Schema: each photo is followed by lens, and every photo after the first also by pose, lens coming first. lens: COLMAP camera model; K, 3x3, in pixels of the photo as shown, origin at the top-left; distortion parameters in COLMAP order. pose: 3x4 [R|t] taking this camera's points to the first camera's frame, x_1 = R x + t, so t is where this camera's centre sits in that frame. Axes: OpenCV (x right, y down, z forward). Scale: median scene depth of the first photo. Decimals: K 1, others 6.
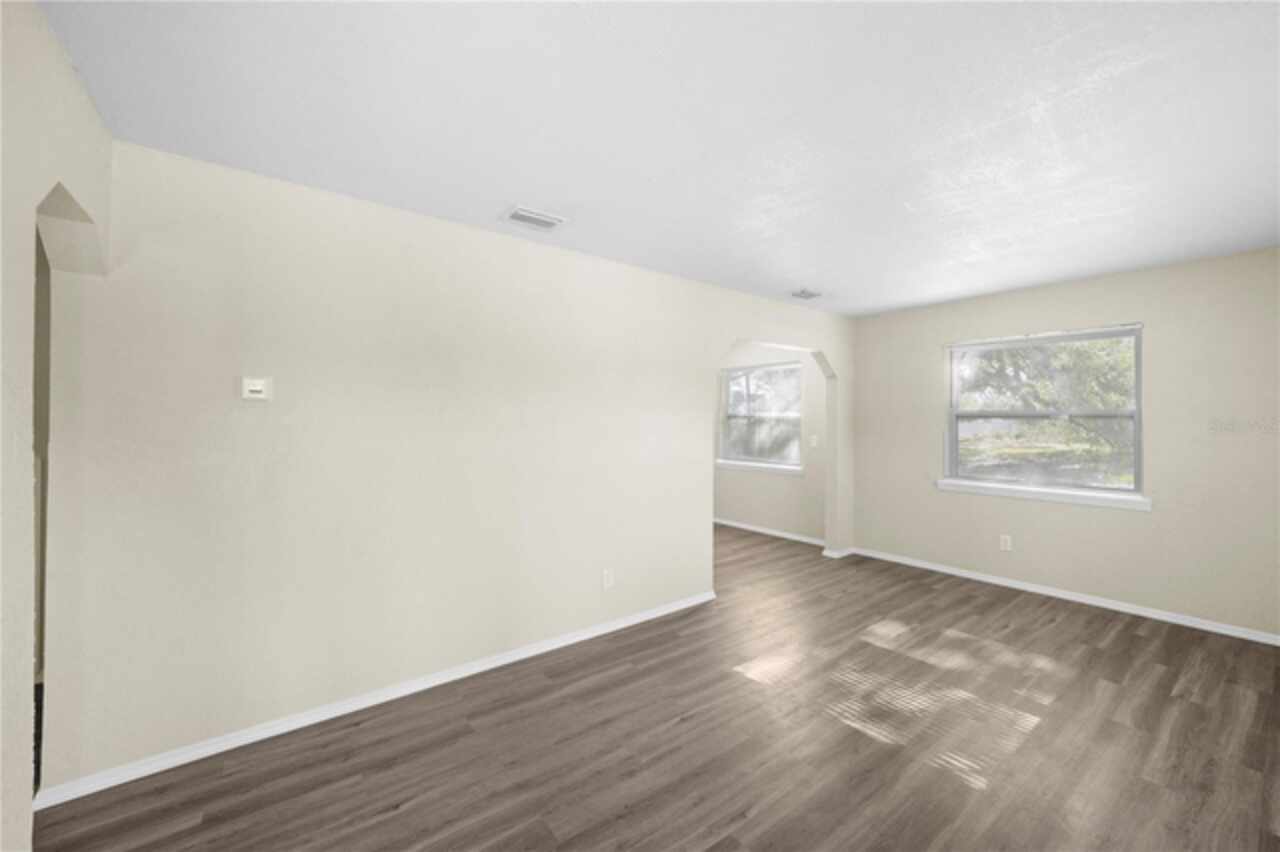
lens RADIAL K [[502.1, 0, 643.2], [0, 502.1, 425.7], [0, 0, 1]] dist [-0.003491, 0.000915]
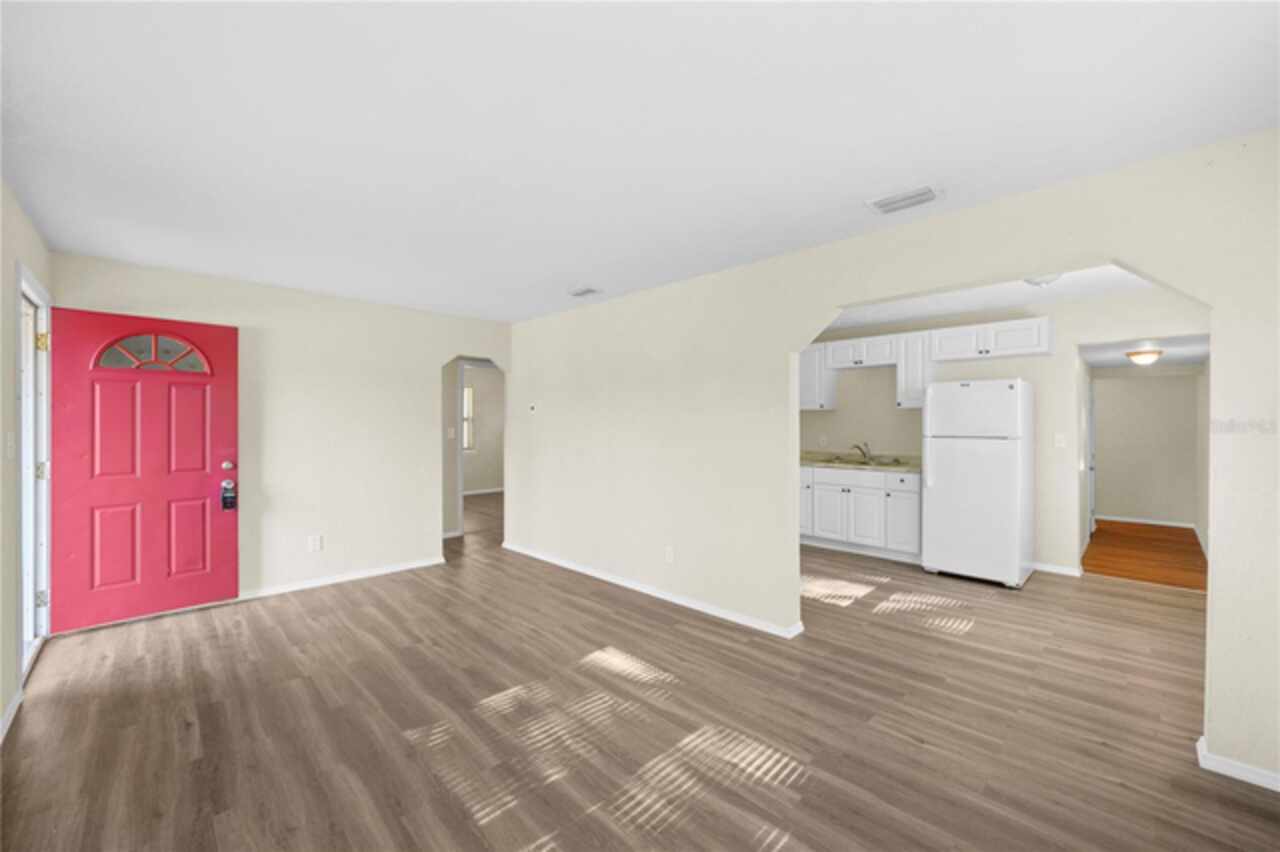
lens RADIAL K [[502.1, 0, 646.0], [0, 502.1, 423.9], [0, 0, 1]] dist [-0.003491, 0.000915]
pose [[0.125254, -0.002297, -0.992122, 1.244873], [0.002548, 0.999995, -0.001994, 0.002156], [0.992121, -0.002278, 0.125259, 0.920170]]
